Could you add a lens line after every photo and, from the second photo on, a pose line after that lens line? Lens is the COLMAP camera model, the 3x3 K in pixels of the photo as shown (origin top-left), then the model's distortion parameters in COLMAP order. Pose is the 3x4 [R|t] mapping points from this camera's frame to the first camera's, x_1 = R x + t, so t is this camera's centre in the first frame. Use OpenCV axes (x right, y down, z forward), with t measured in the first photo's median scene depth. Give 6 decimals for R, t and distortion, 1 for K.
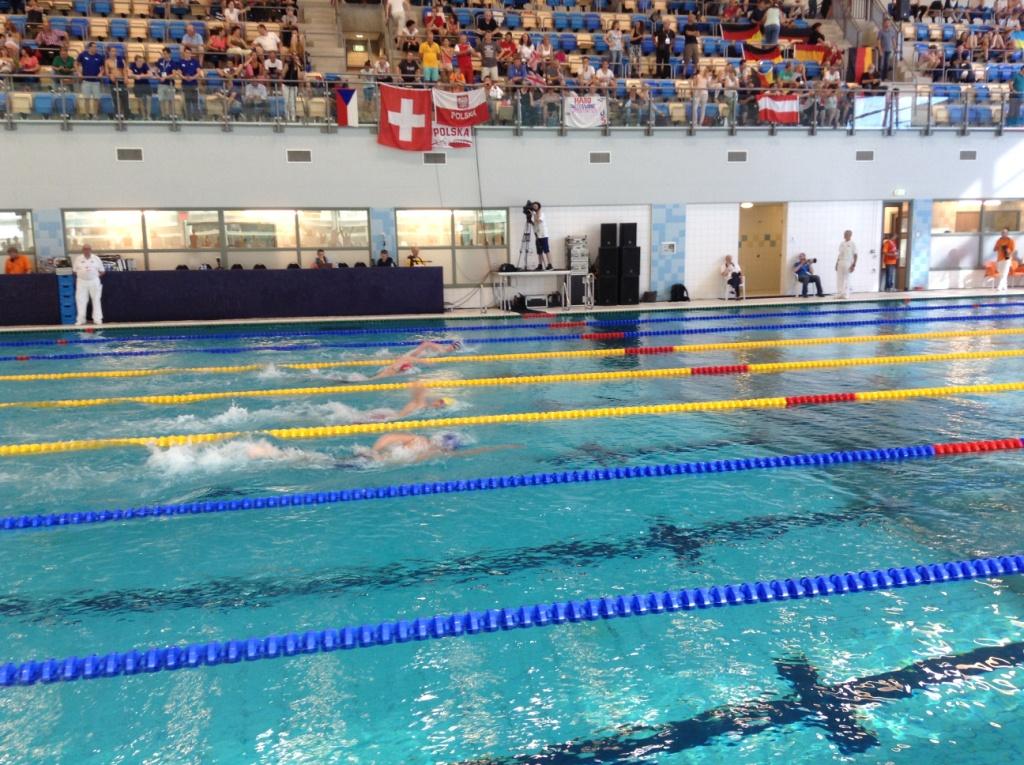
lens RADIAL K [[1034.6, 0, 512.0], [0, 1034.6, 382.5], [0, 0, 1]] dist [0.207552, -0.438877]
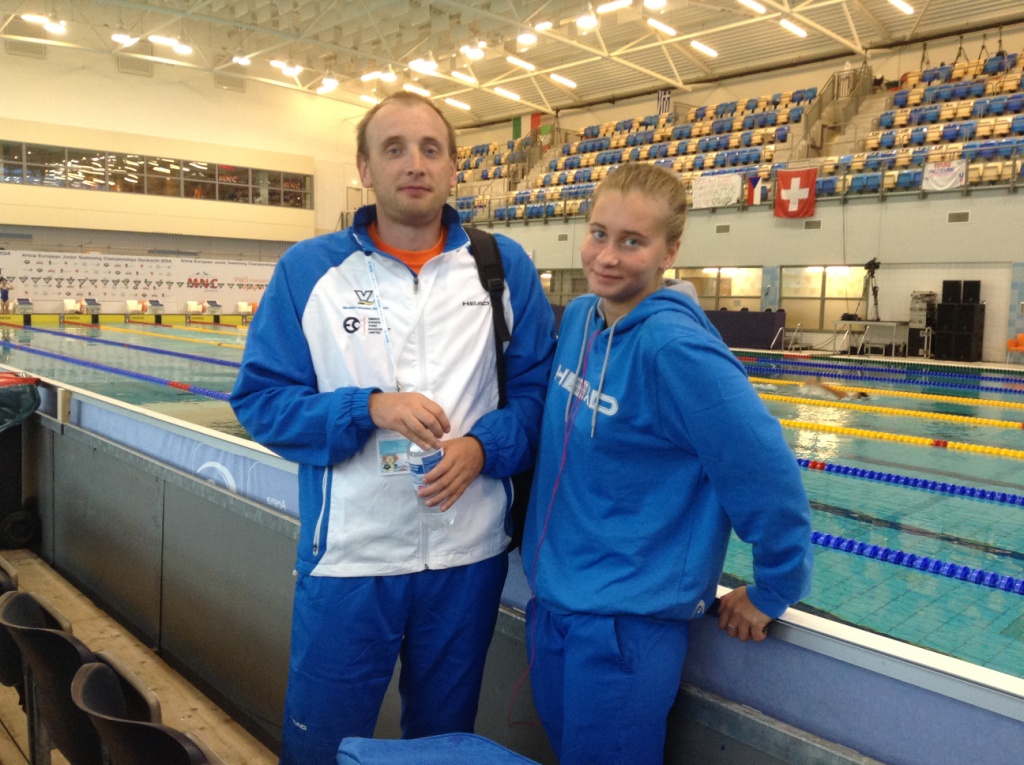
lens RADIAL K [[1034.6, 0, 512.0], [0, 1034.6, 382.5], [0, 0, 1]] dist [0.207552, -0.438877]
pose [[0.411588, 0.106442, -0.905133, 0.877716], [-0.149524, 0.987585, 0.048146, -0.039727], [0.899021, 0.115522, 0.422394, 0.186509]]
